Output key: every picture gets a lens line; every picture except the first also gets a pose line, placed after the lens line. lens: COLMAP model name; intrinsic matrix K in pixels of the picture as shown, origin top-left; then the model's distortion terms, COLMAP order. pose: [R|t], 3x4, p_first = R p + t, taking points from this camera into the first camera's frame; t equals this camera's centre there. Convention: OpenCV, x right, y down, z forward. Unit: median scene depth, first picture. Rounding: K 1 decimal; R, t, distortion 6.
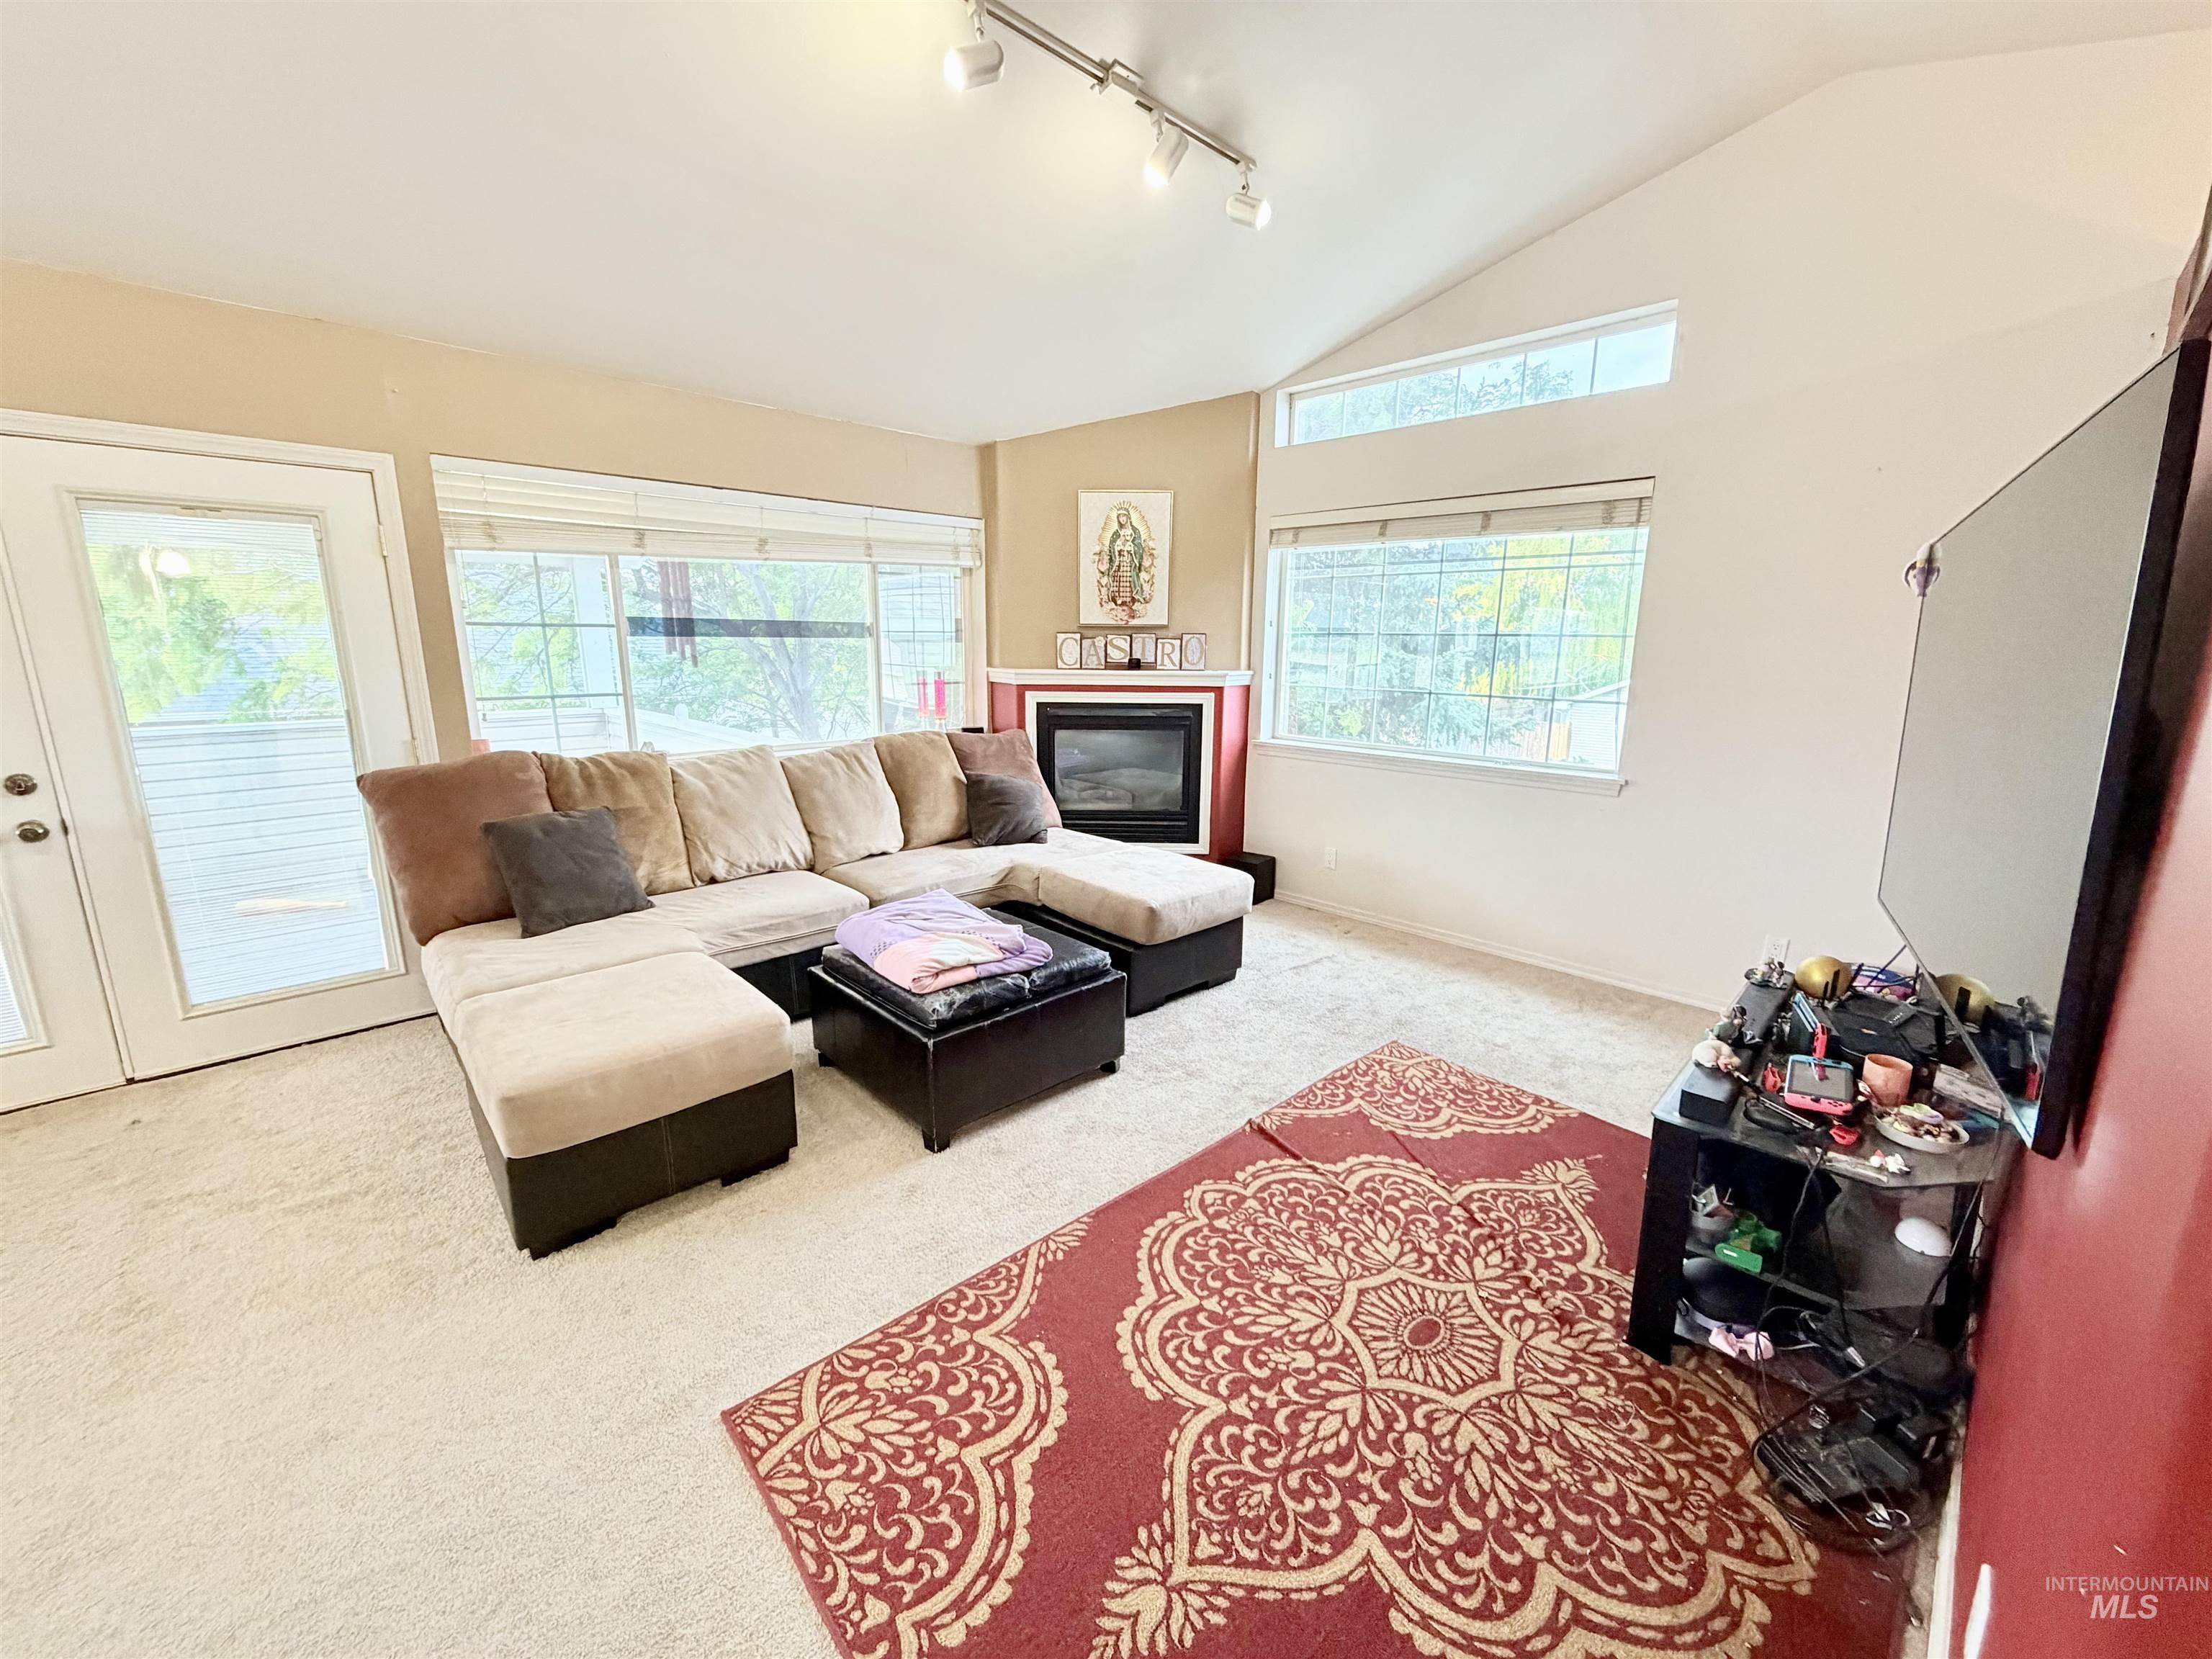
lens RADIAL K [[885.7, 0, 1105.1], [0, 885.7, 829.4], [0, 0, 1]] dist [0.000773, -0.000082]
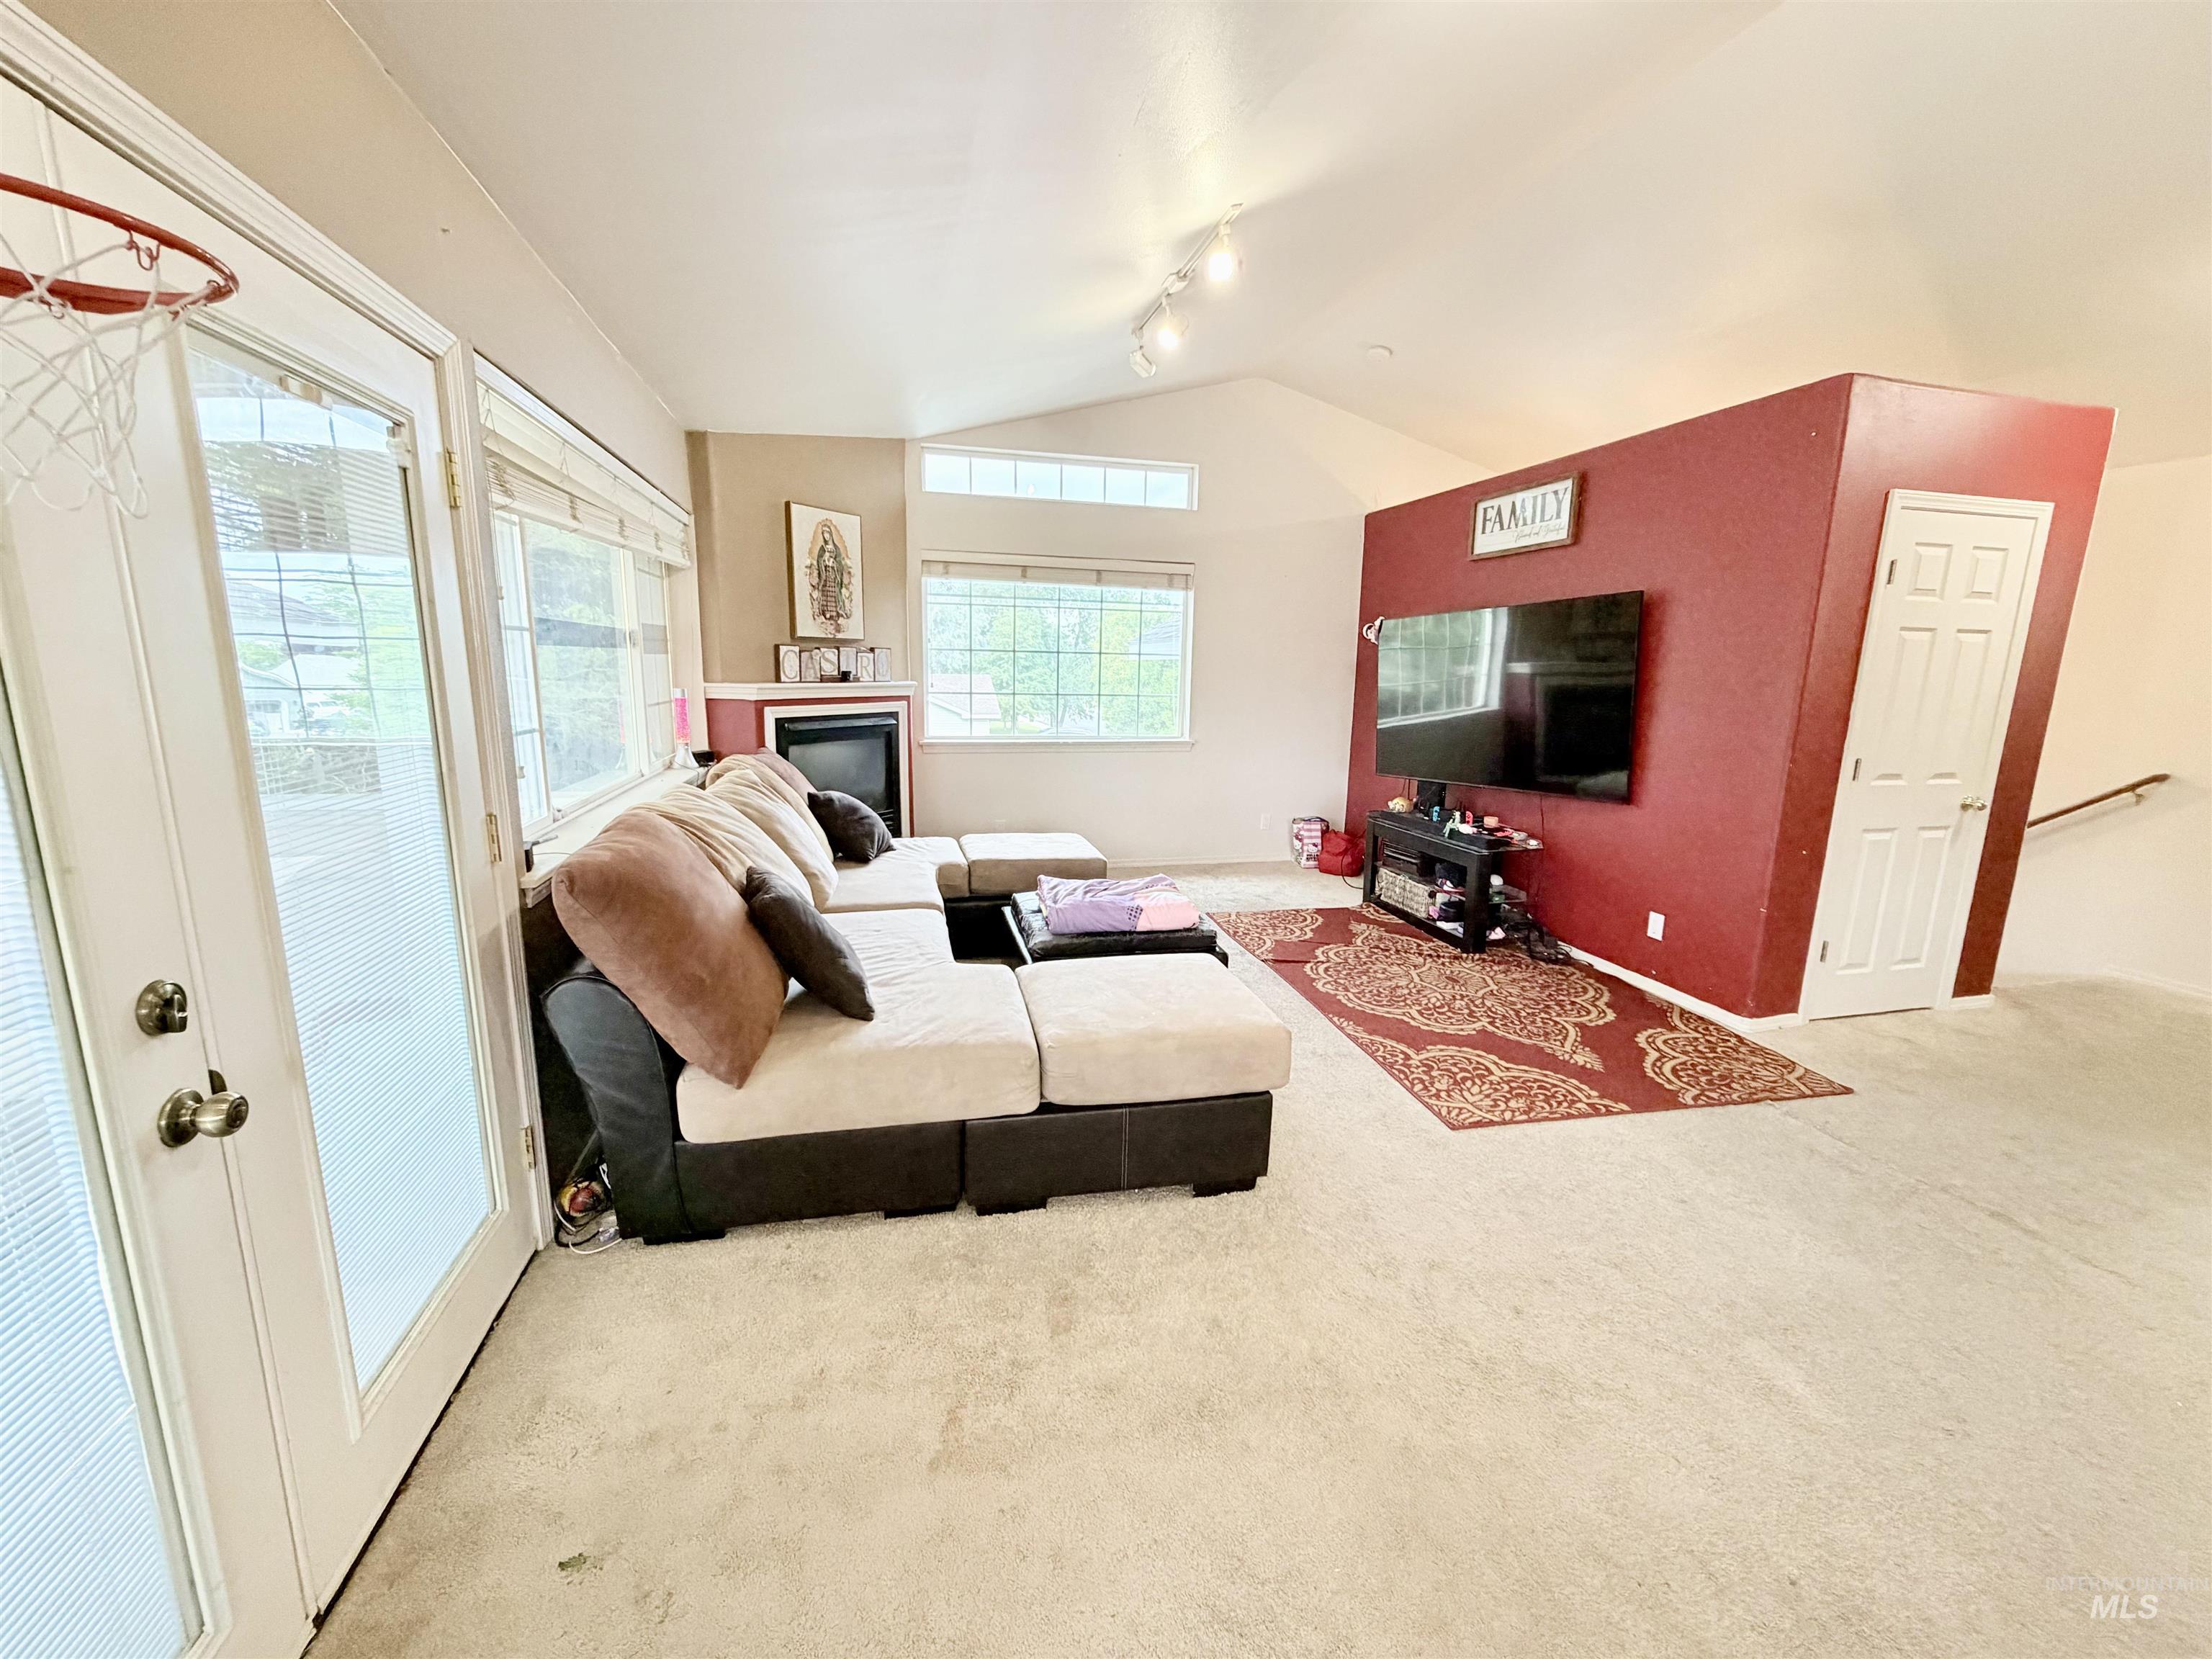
lens RADIAL K [[885.7, 0, 1108.8], [0, 885.7, 824.3], [0, 0, 1]] dist [0.000773, -0.000082]
pose [[0.491336, -0.157457, 0.856619, -0.755720], [0.170713, 0.981856, 0.082561, -0.051707], [-0.854076, 0.105671, 0.509302, 0.236224]]
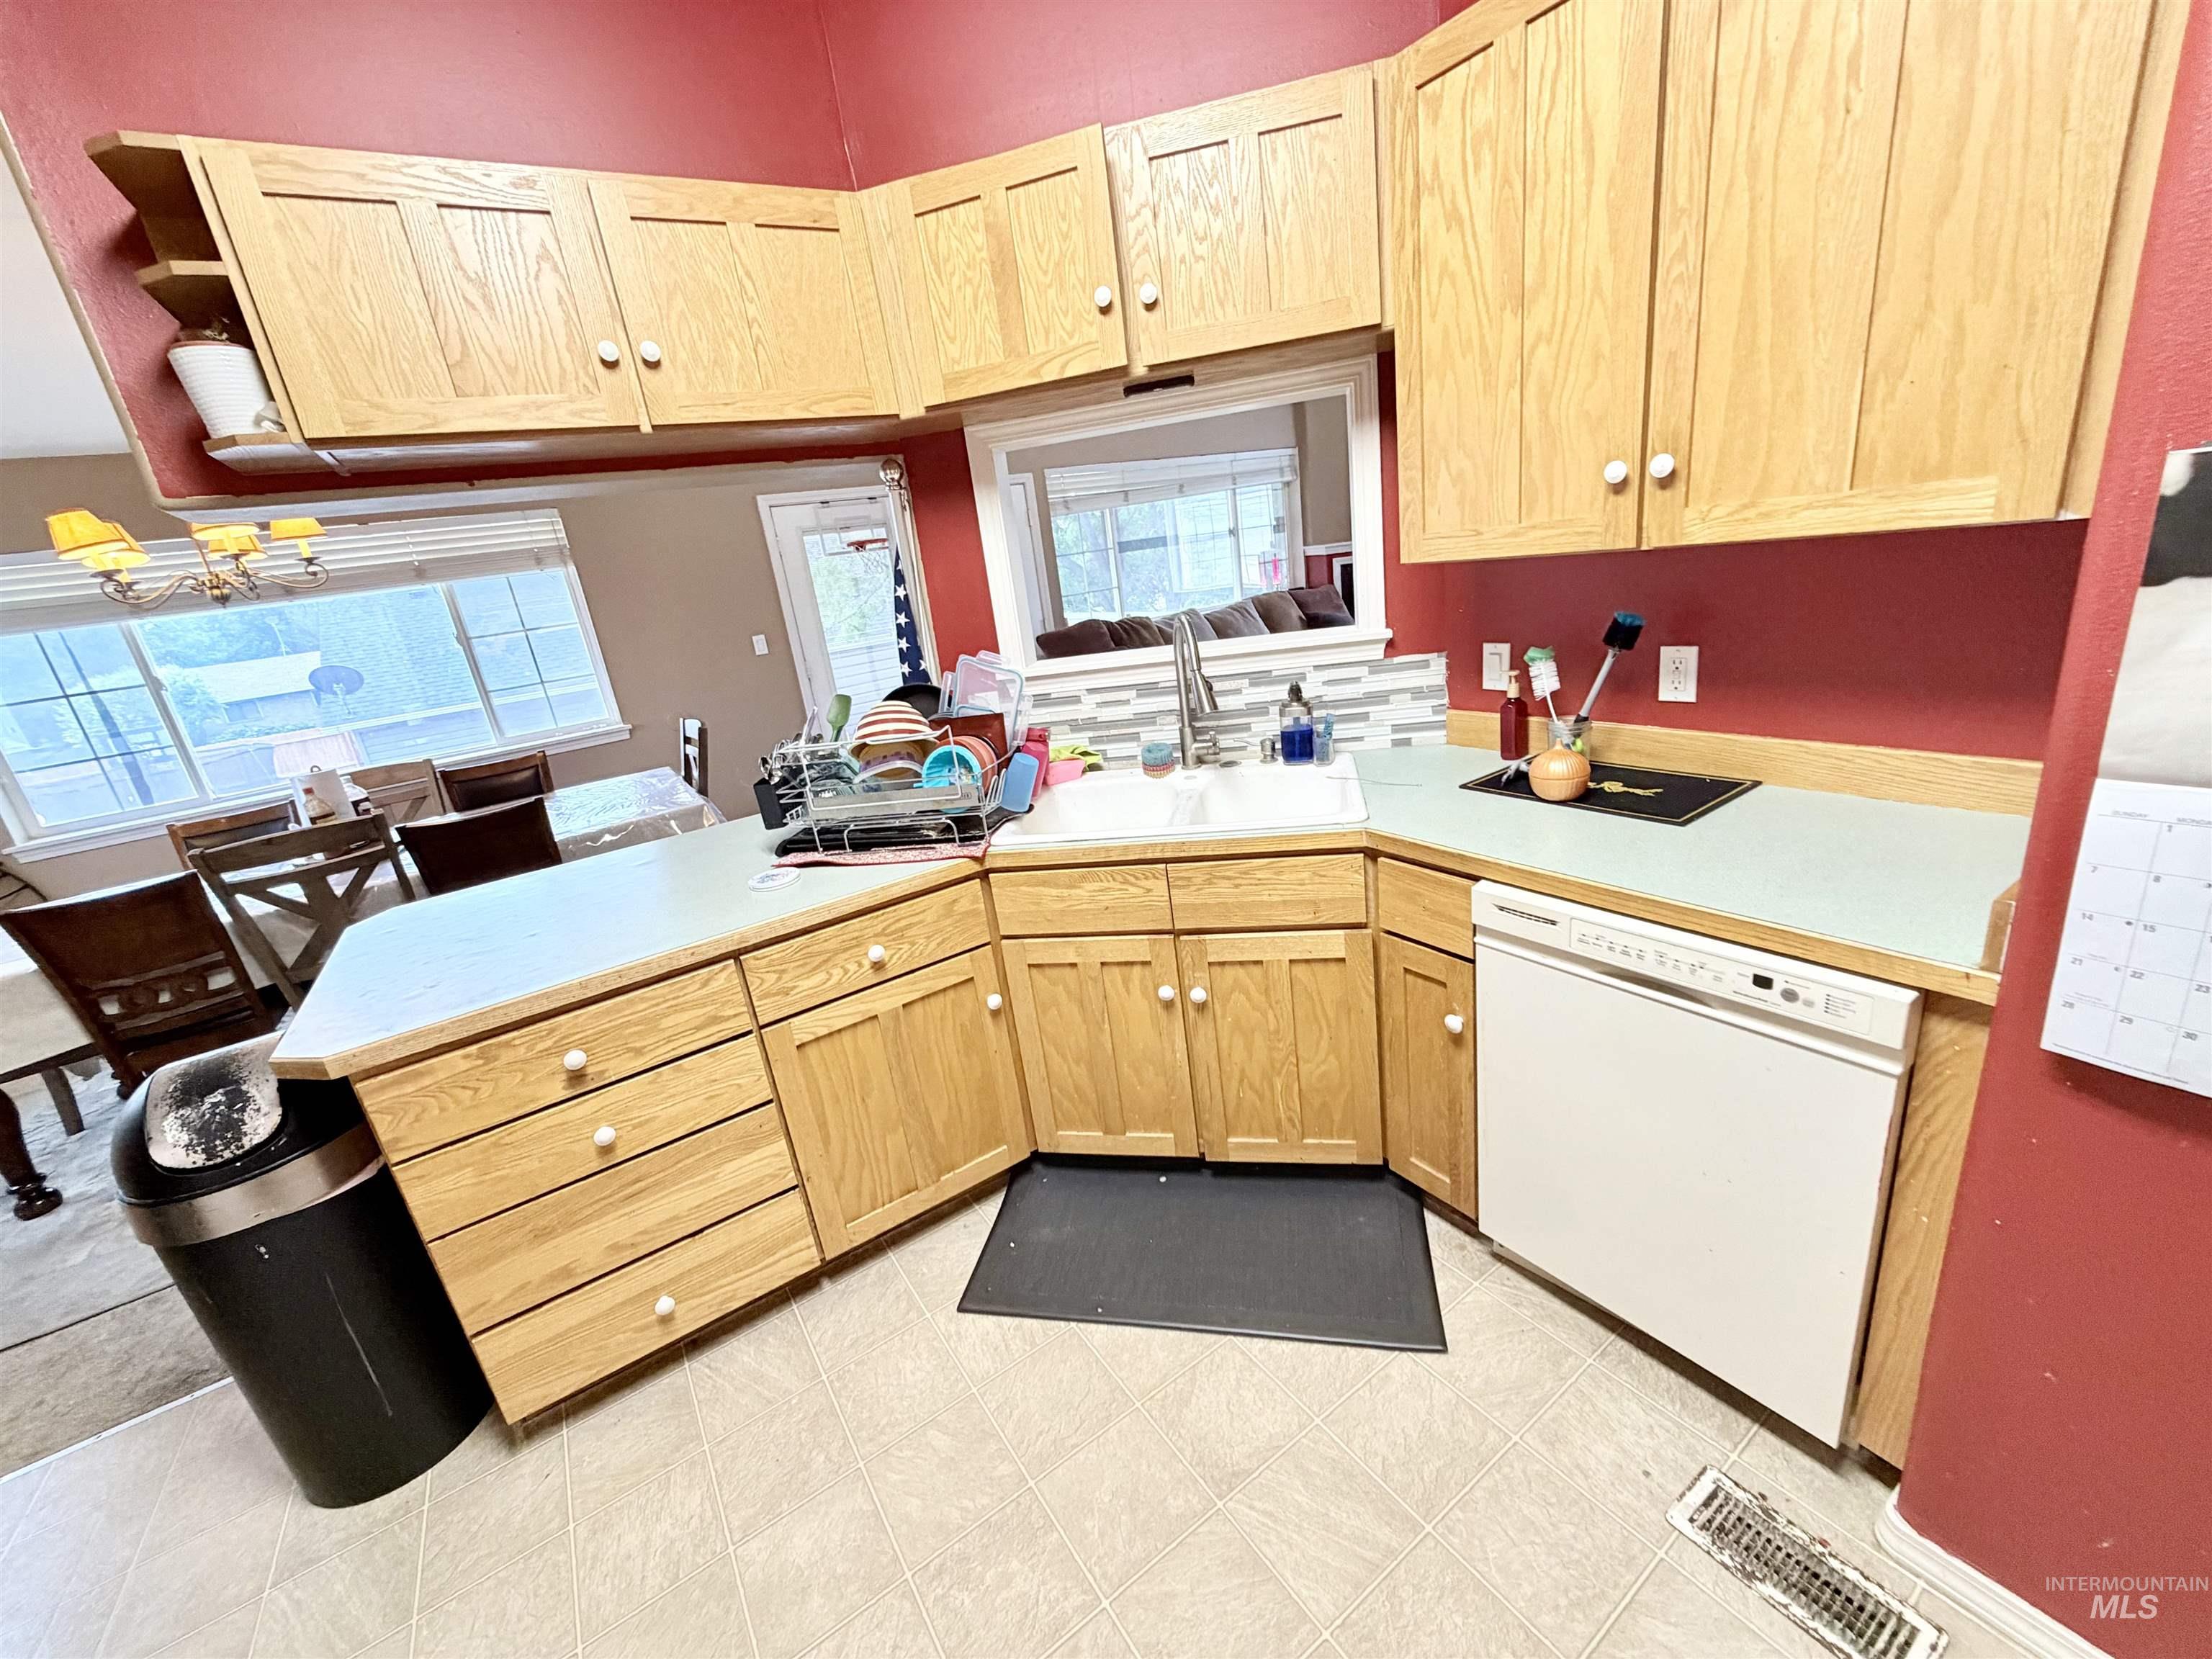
lens RADIAL K [[885.7, 0, 1104.0], [0, 885.7, 841.2], [0, 0, 1]] dist [0.000773, -0.000082]
pose [[0.970541, -0.069807, -0.230601, -0.160157], [0.096264, 0.989745, 0.105535, 0.133198], [0.220869, -0.124624, 0.967309, -0.655817]]
